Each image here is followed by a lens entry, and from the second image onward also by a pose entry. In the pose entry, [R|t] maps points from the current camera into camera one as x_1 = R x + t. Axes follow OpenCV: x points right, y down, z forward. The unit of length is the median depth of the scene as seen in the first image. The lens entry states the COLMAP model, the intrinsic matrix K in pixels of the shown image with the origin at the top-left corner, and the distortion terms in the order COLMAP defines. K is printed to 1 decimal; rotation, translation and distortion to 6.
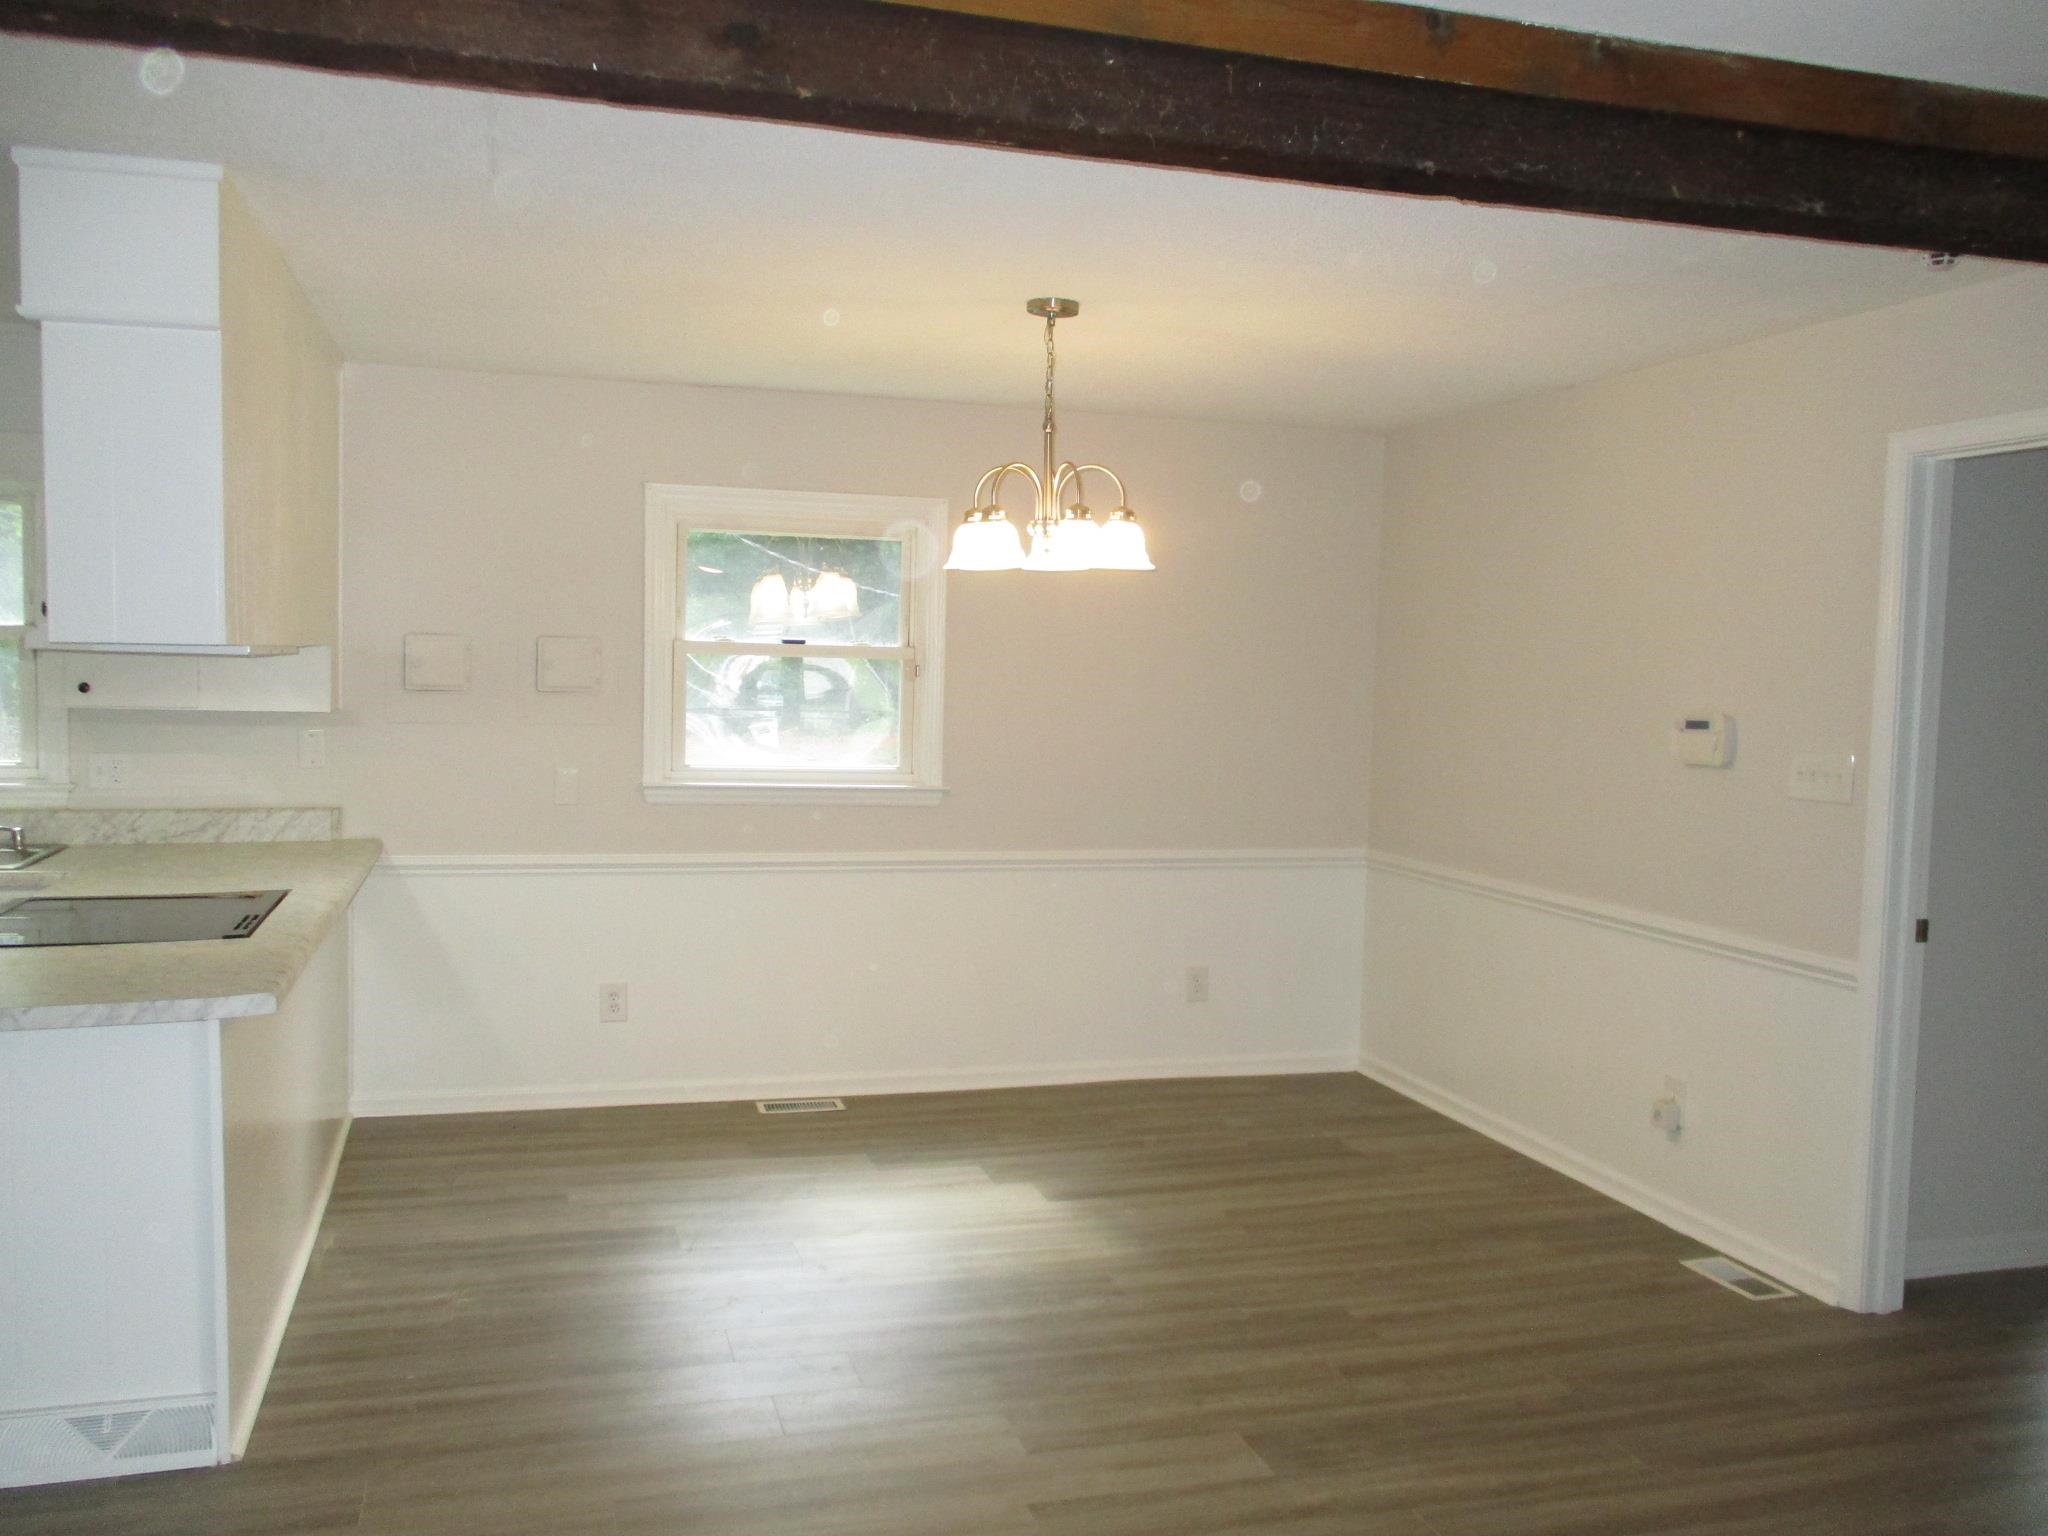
lens RADIAL K [[1714.3, 0, 1023.8], [0, 1714.3, 770.0], [0, 0, 1]] dist [-0.015984, -0.008625]
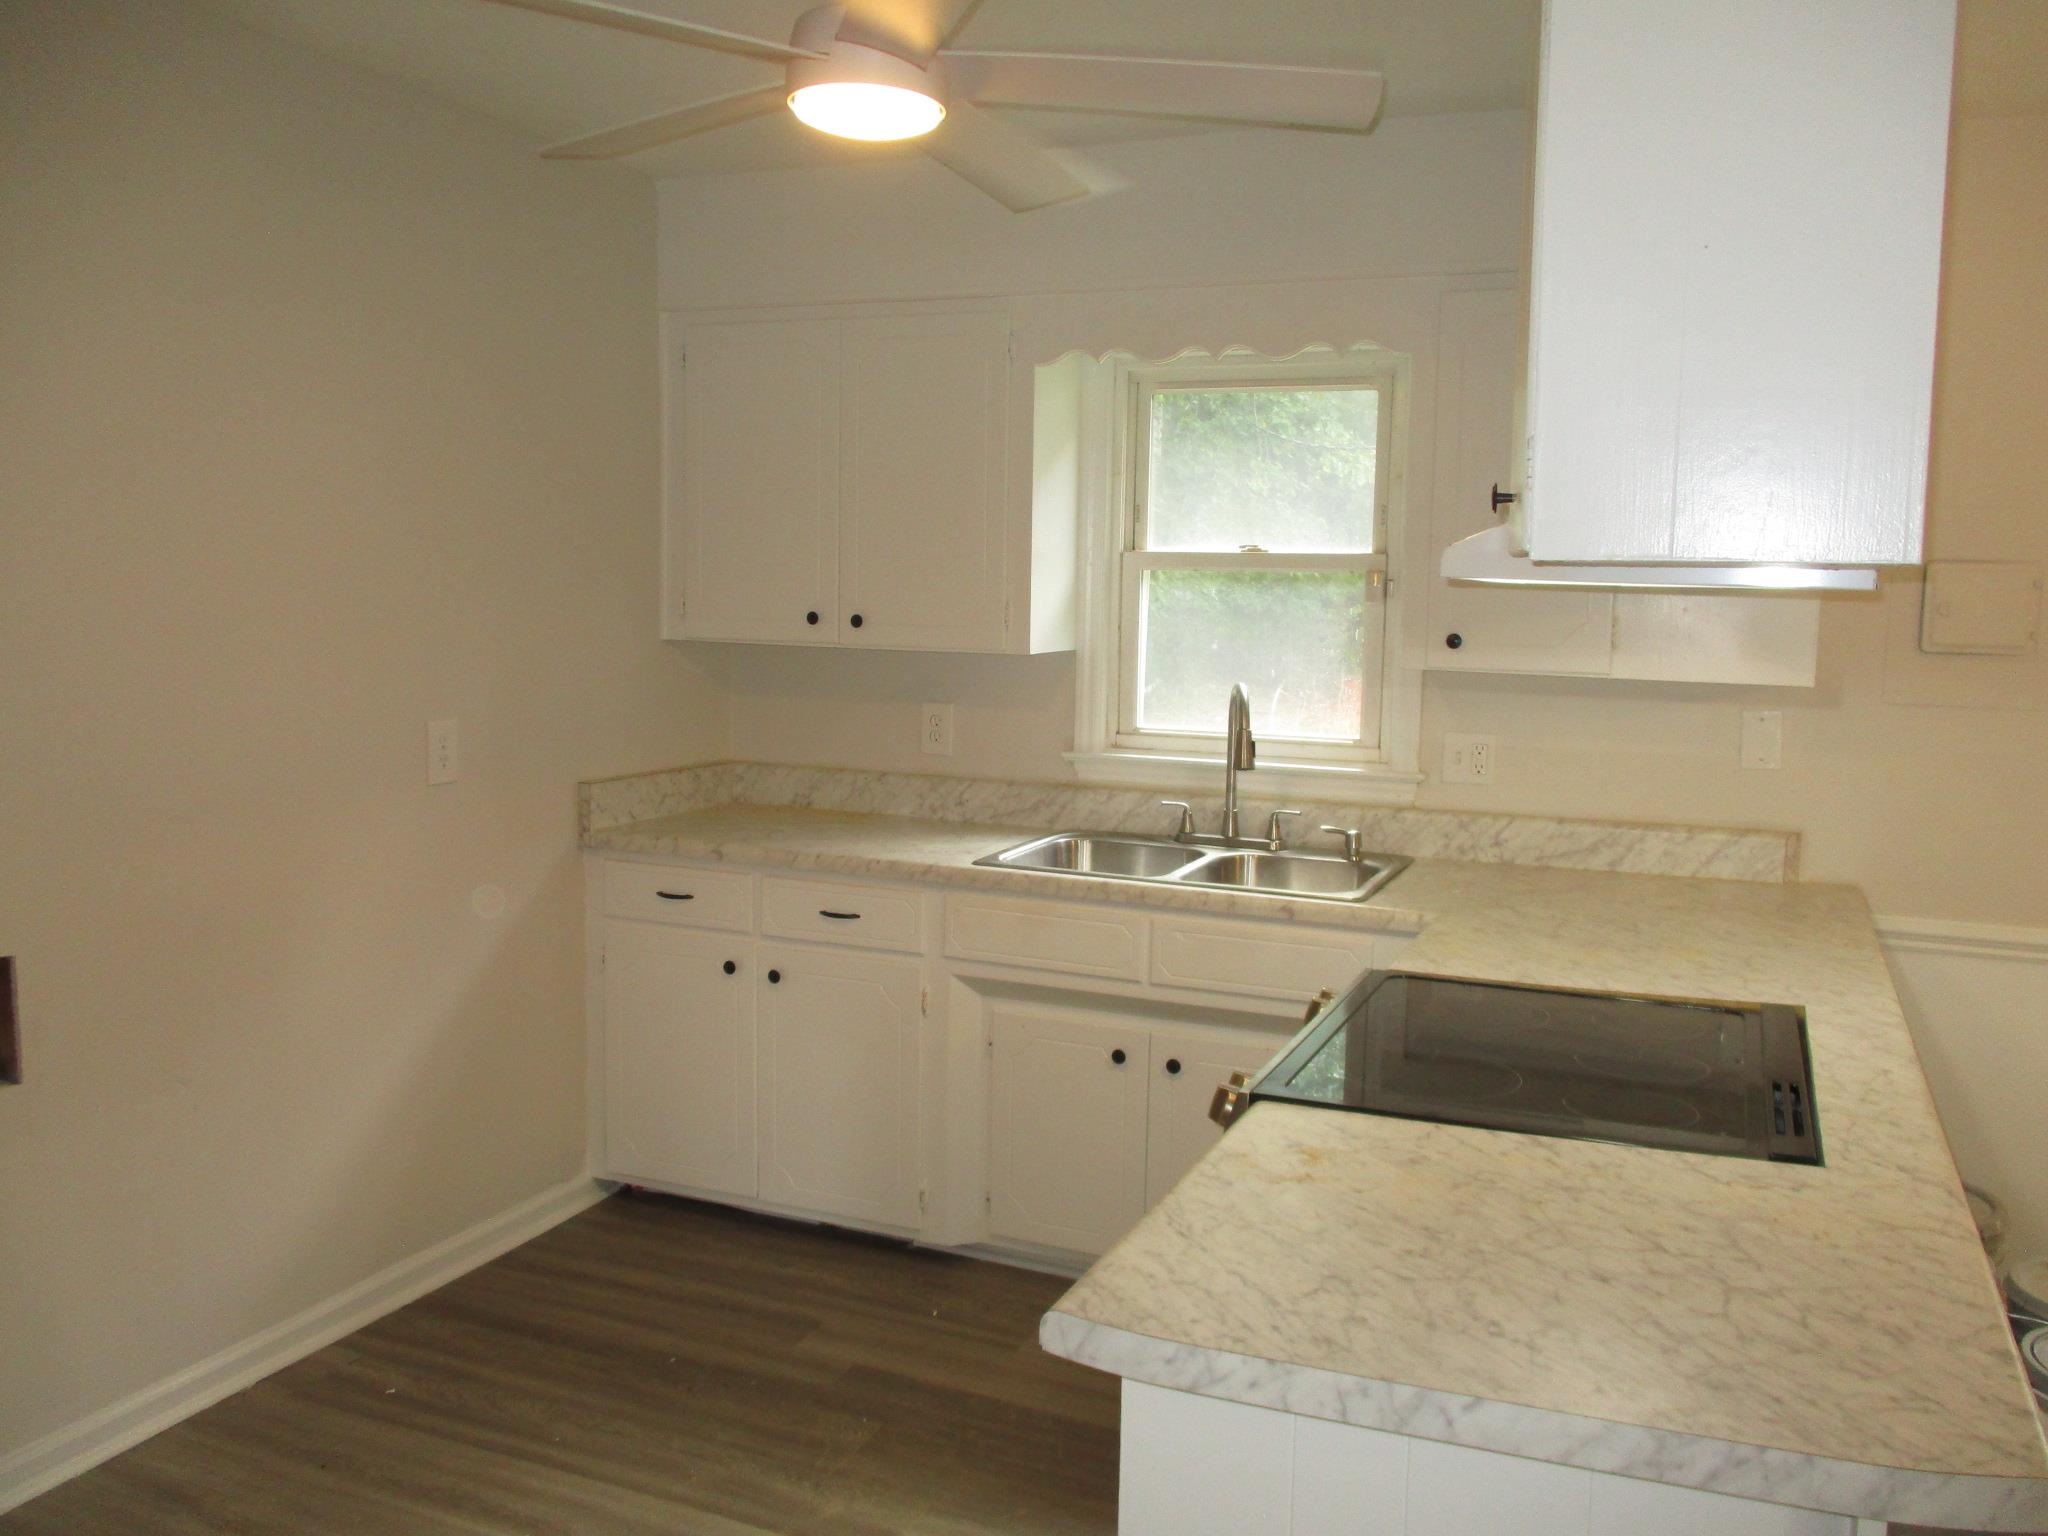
lens RADIAL K [[1714.3, 0, 1023.6], [0, 1714.3, 767.7], [0, 0, 1]] dist [-0.015984, -0.008625]
pose [[0.770901, 0.061935, -0.633937, -0.227241], [-0.042894, 0.998050, 0.045347, -0.019739], [0.635510, -0.007766, 0.772054, 0.329792]]
